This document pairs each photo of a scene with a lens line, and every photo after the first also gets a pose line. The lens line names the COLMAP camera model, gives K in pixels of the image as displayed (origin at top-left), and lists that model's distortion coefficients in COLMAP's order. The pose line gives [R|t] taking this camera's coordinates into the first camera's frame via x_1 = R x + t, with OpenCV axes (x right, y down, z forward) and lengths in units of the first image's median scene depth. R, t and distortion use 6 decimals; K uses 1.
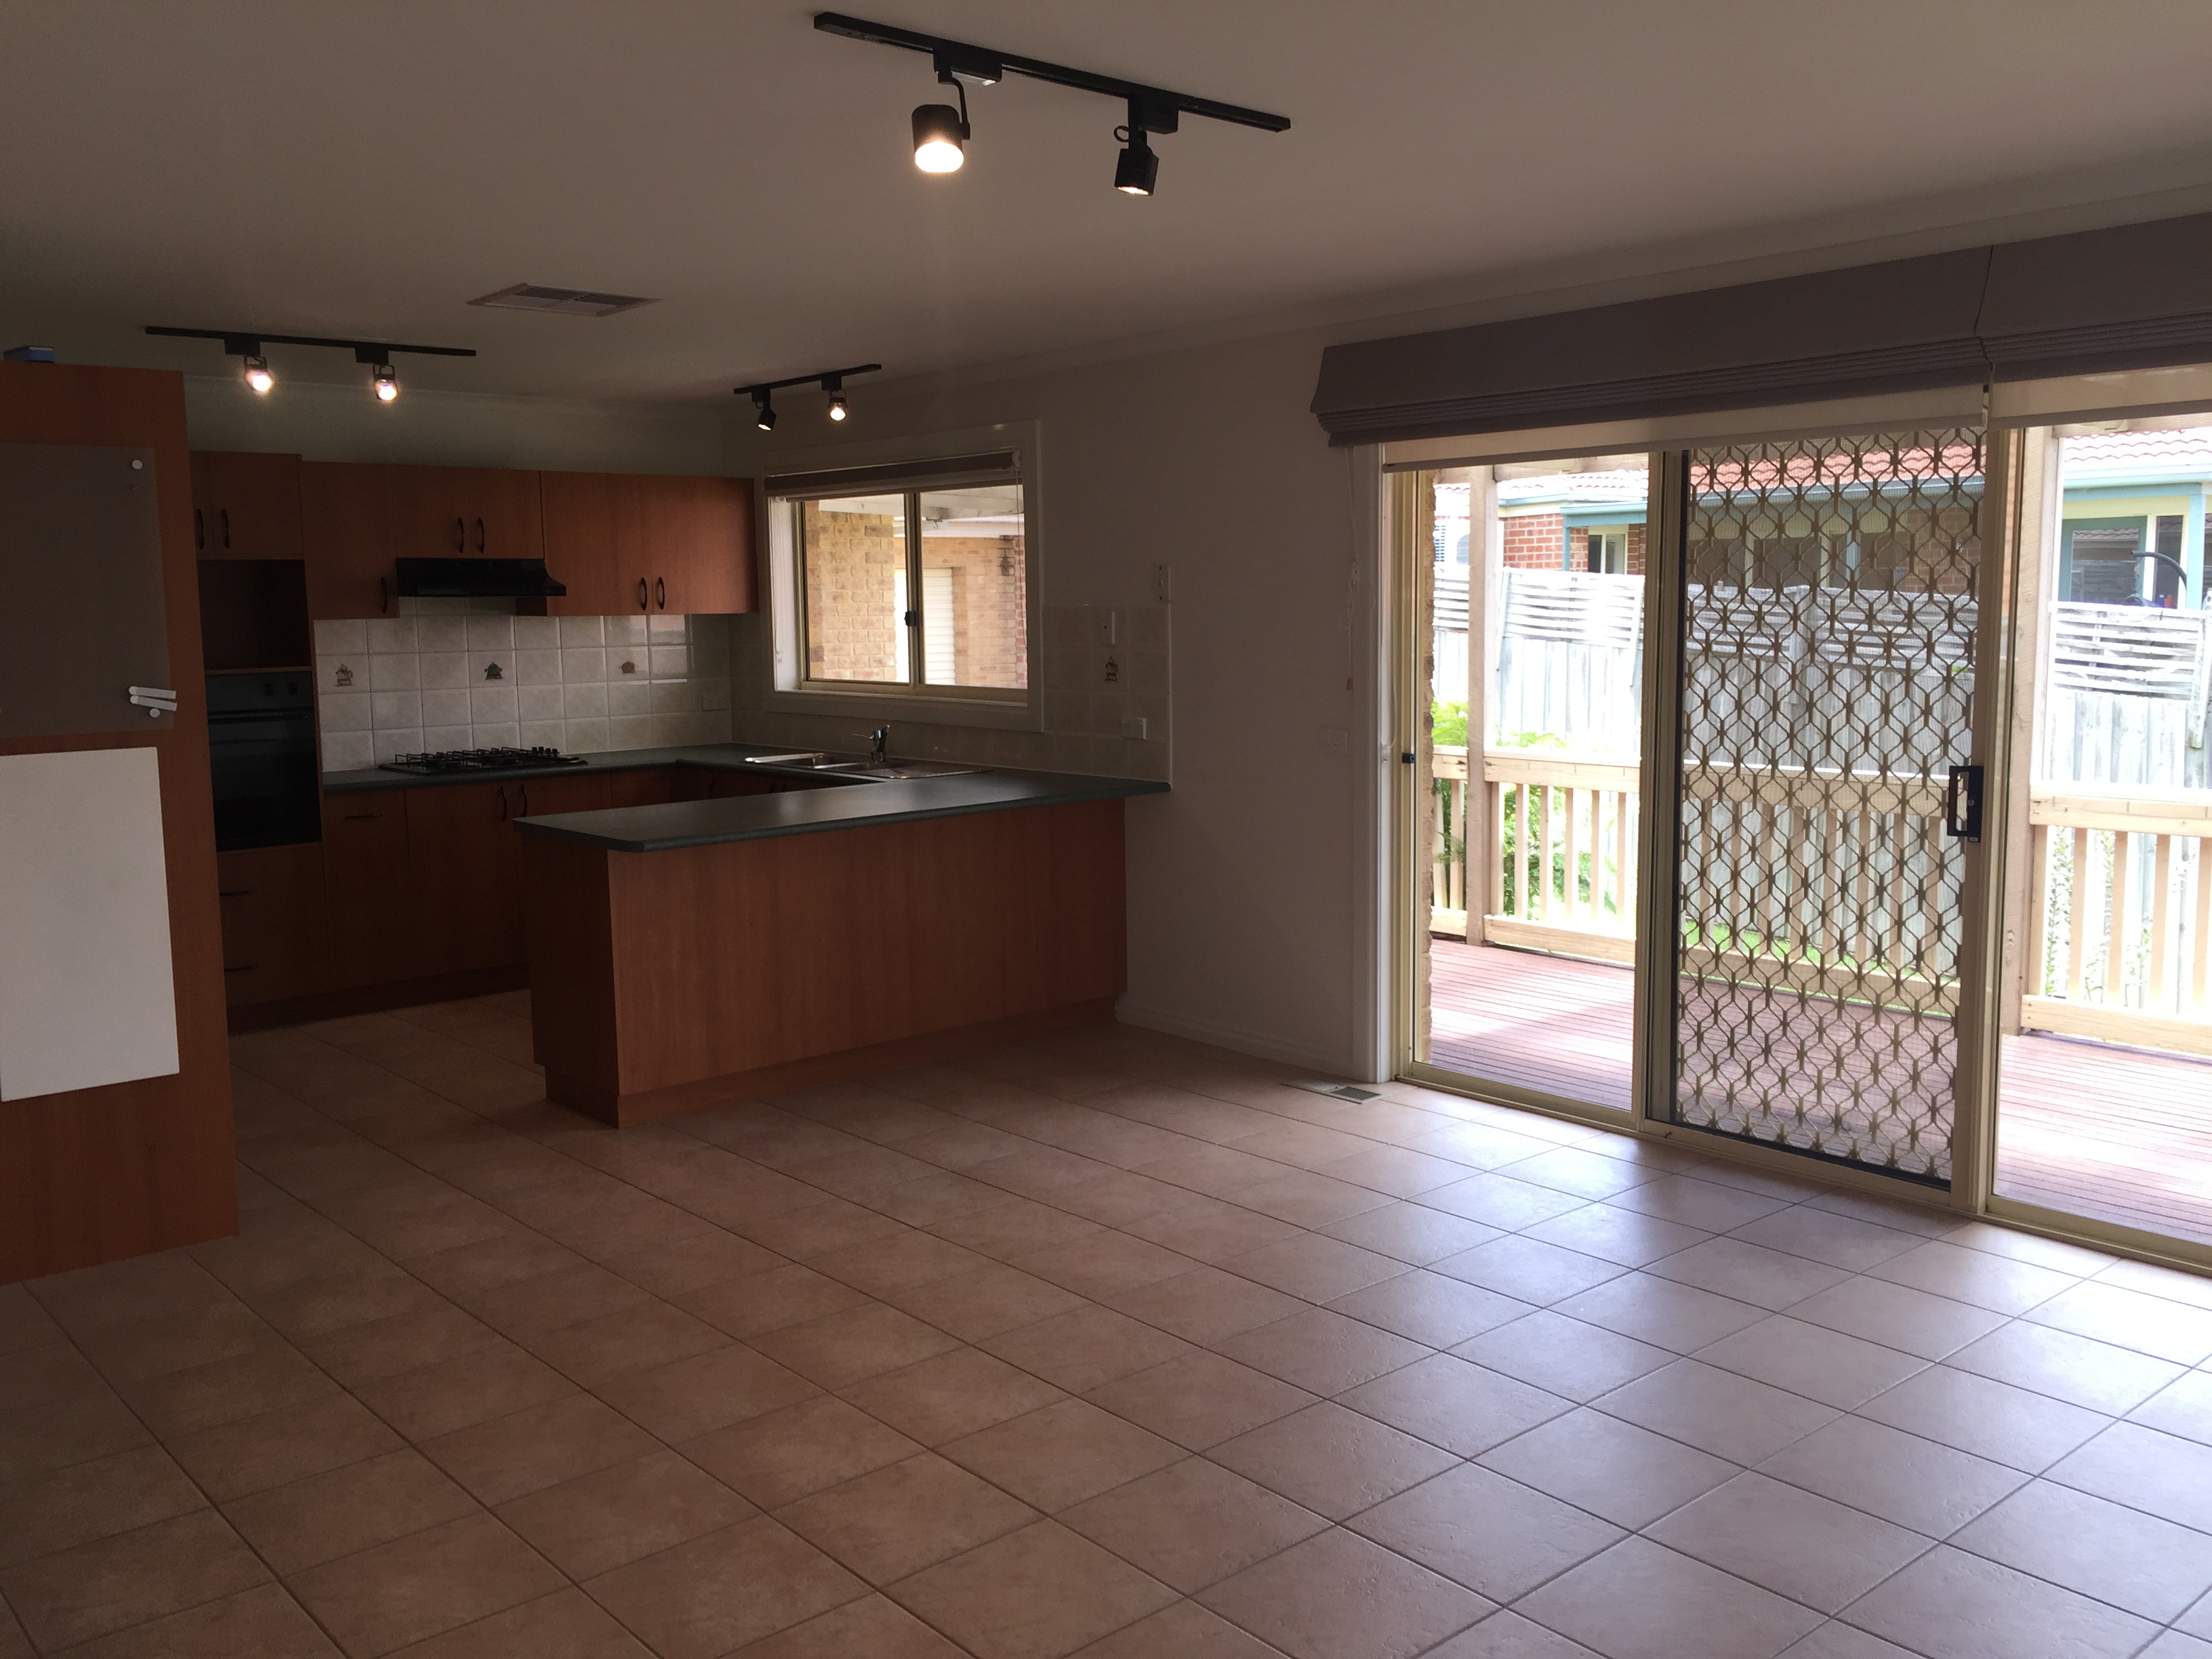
lens RADIAL K [[1890.0, 0, 1105.1], [0, 1890.0, 823.8], [0, 0, 1]] dist [0.064609, -0.017144]
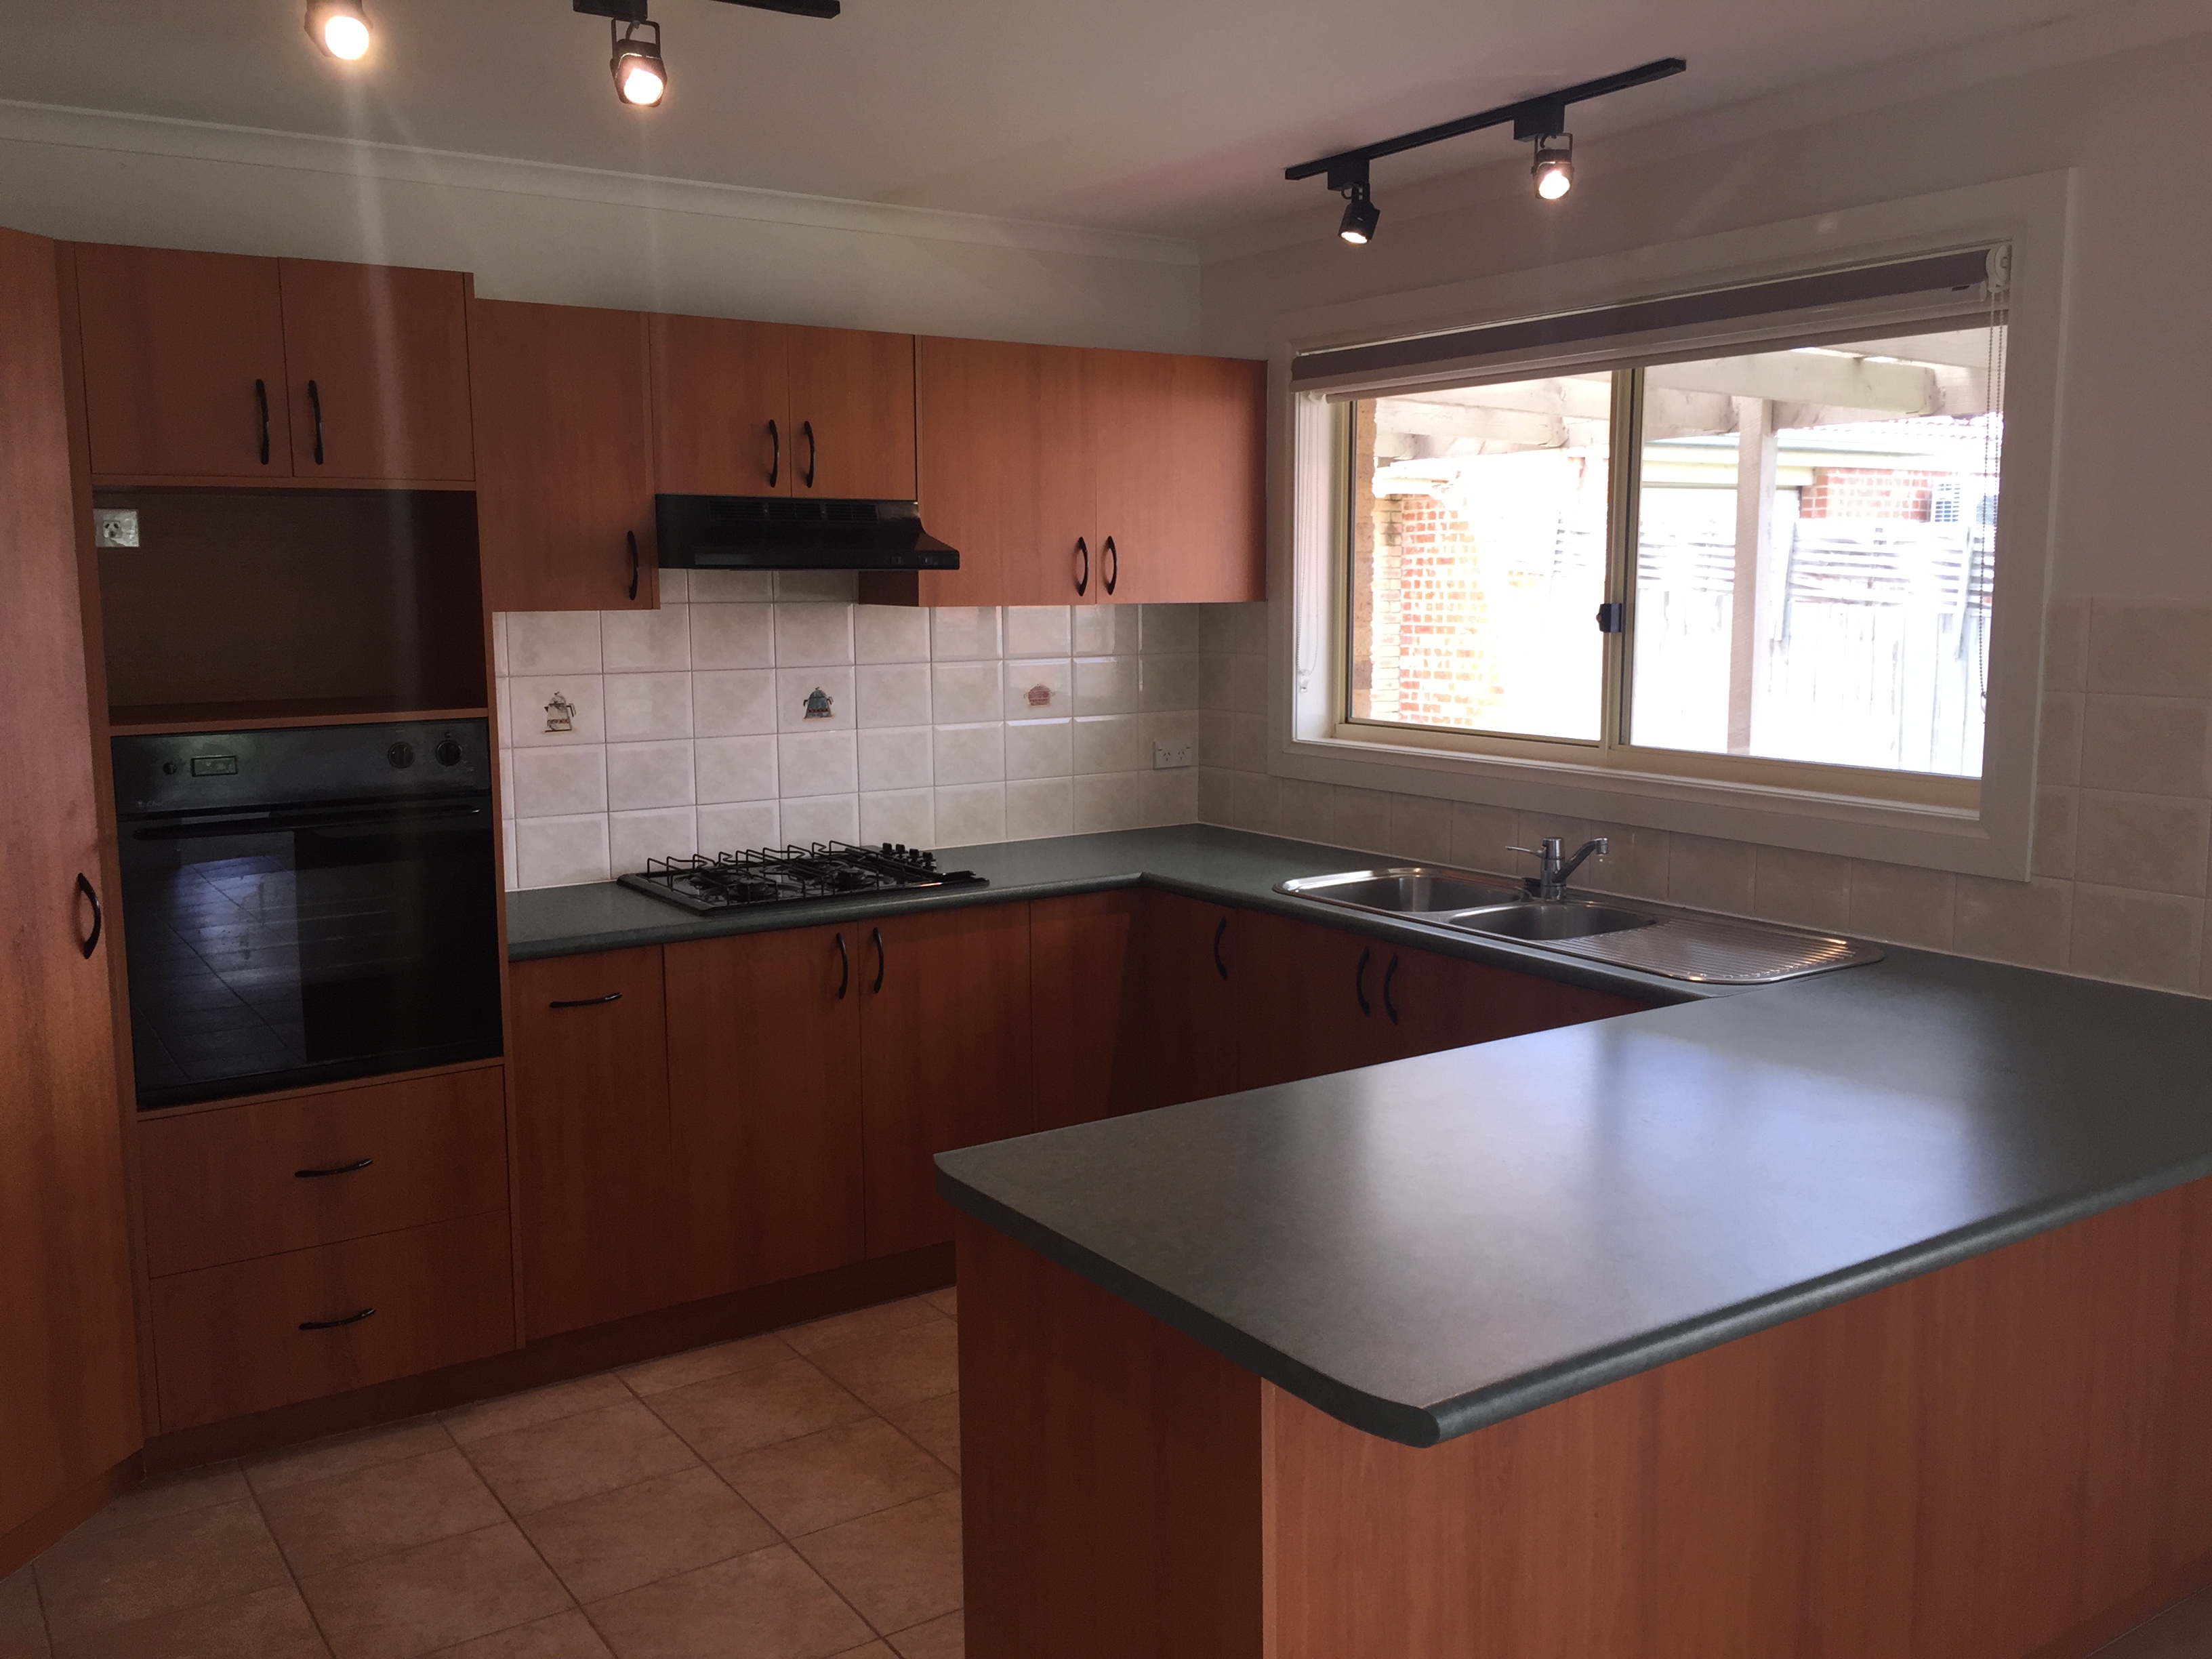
lens RADIAL K [[1890.0, 0, 1108.1], [0, 1890.0, 833.7], [0, 0, 1]] dist [0.064609, -0.017144]
pose [[0.992755, 0.025495, -0.117423, -0.175289], [-0.023346, 0.999535, 0.019639, -0.056451], [0.117869, -0.016756, 0.992888, 0.470589]]
